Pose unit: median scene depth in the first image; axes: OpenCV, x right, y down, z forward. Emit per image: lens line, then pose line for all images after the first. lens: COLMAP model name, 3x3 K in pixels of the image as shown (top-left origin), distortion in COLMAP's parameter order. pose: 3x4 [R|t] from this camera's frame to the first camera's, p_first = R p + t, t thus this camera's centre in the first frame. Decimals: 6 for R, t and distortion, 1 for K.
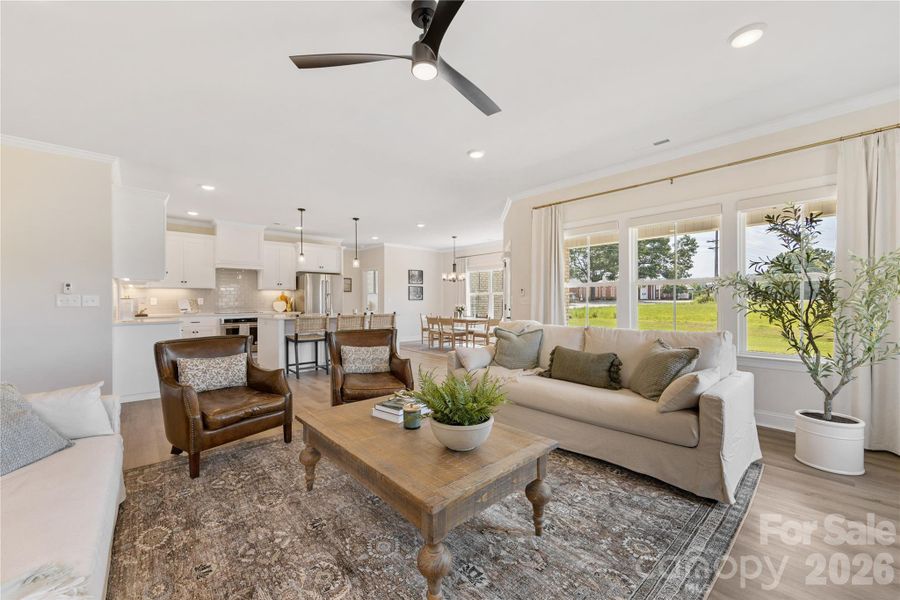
lens RADIAL K [[353.1, 0, 448.3], [0, 353.1, 302.5], [0, 0, 1]] dist [-0.001584, -0.000534]
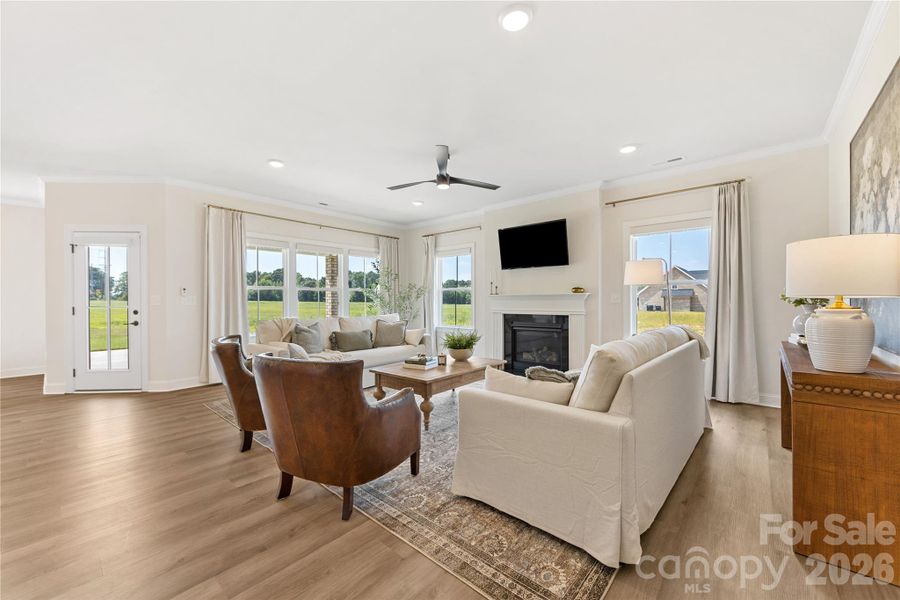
lens RADIAL K [[353.1, 0, 448.3], [0, 353.1, 302.5], [0, 0, 1]] dist [-0.001584, -0.000534]
pose [[-0.119533, -0.005447, 0.992815, -0.454514], [0.006218, 0.999961, 0.006235, -0.001406], [-0.992811, 0.006919, -0.119495, 0.266366]]
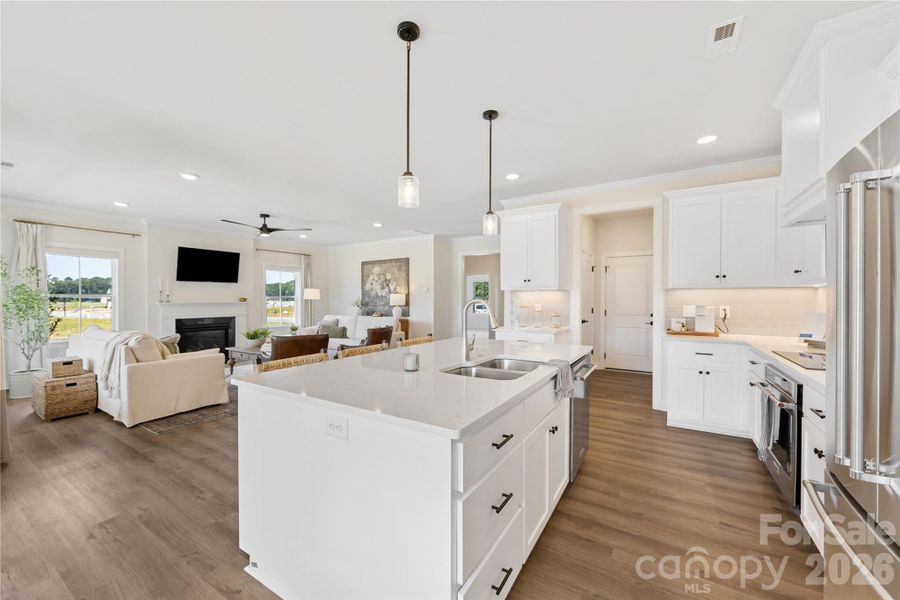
lens RADIAL K [[353.1, 0, 448.3], [0, 353.1, 302.5], [0, 0, 1]] dist [-0.001584, -0.000534]
pose [[-0.961468, 0.004639, -0.274877, -0.163152], [0.001631, 0.999936, 0.011169, -0.019003], [0.274912, 0.010291, -0.961414, 0.993673]]
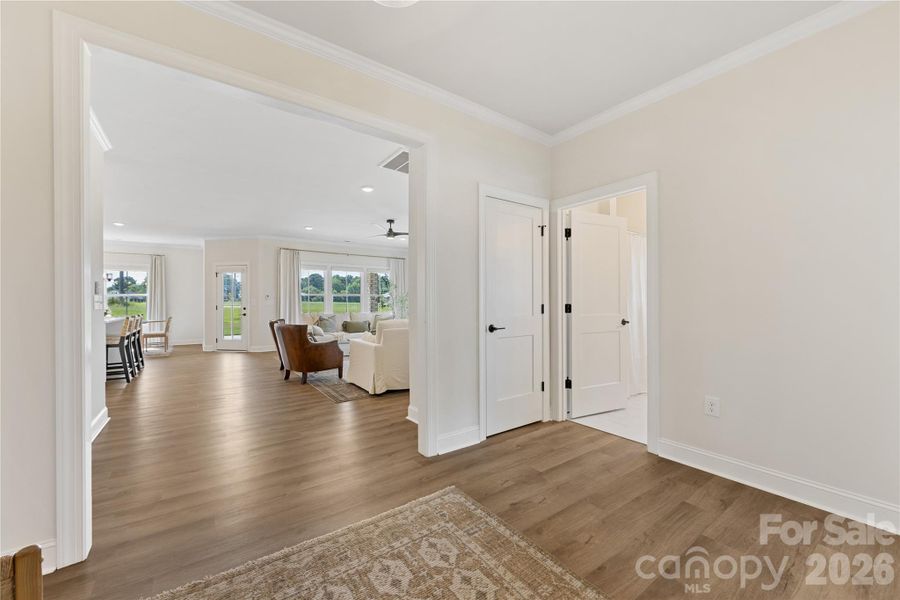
lens RADIAL K [[353.1, 0, 448.3], [0, 353.1, 302.5], [0, 0, 1]] dist [-0.001584, -0.000534]
pose [[0.107899, -0.000479, 0.994162, -0.782873], [0.004571, 0.999990, -0.000014, -0.000845], [-0.994151, 0.004546, 0.107900, 0.003168]]
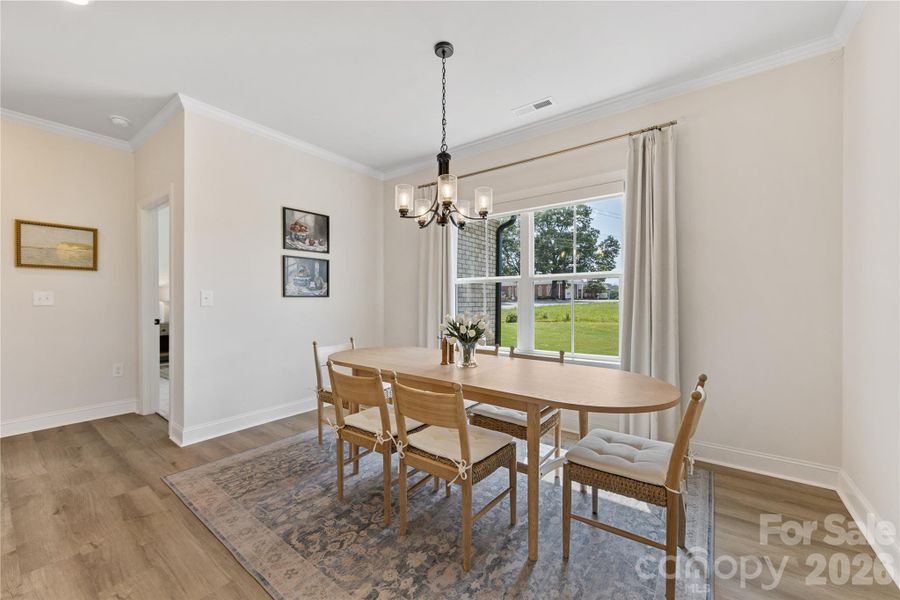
lens RADIAL K [[353.1, 0, 448.3], [0, 353.1, 302.5], [0, 0, 1]] dist [-0.001584, -0.000534]
pose [[0.977871, 0.001031, 0.209205, -0.033467], [-0.001600, 0.999995, 0.002549, -0.002580], [-0.209201, -0.002827, 0.977869, 0.752244]]
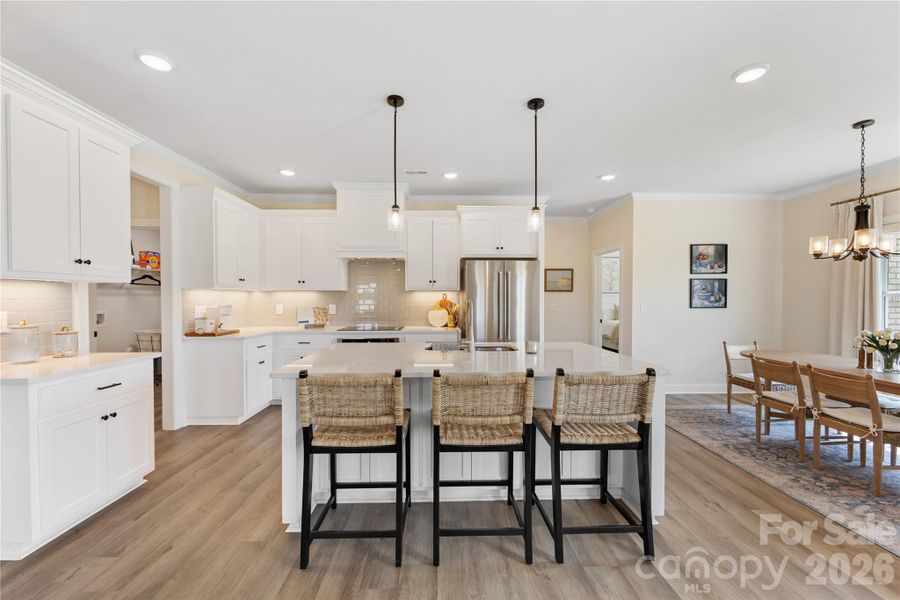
lens RADIAL K [[353.1, 0, 448.3], [0, 353.1, 302.5], [0, 0, 1]] dist [-0.001584, -0.000534]
pose [[0.770896, 0.009435, -0.636891, -0.071602], [-0.004862, 0.999948, 0.008929, -0.019733], [0.636942, -0.003787, 0.770902, 0.500133]]
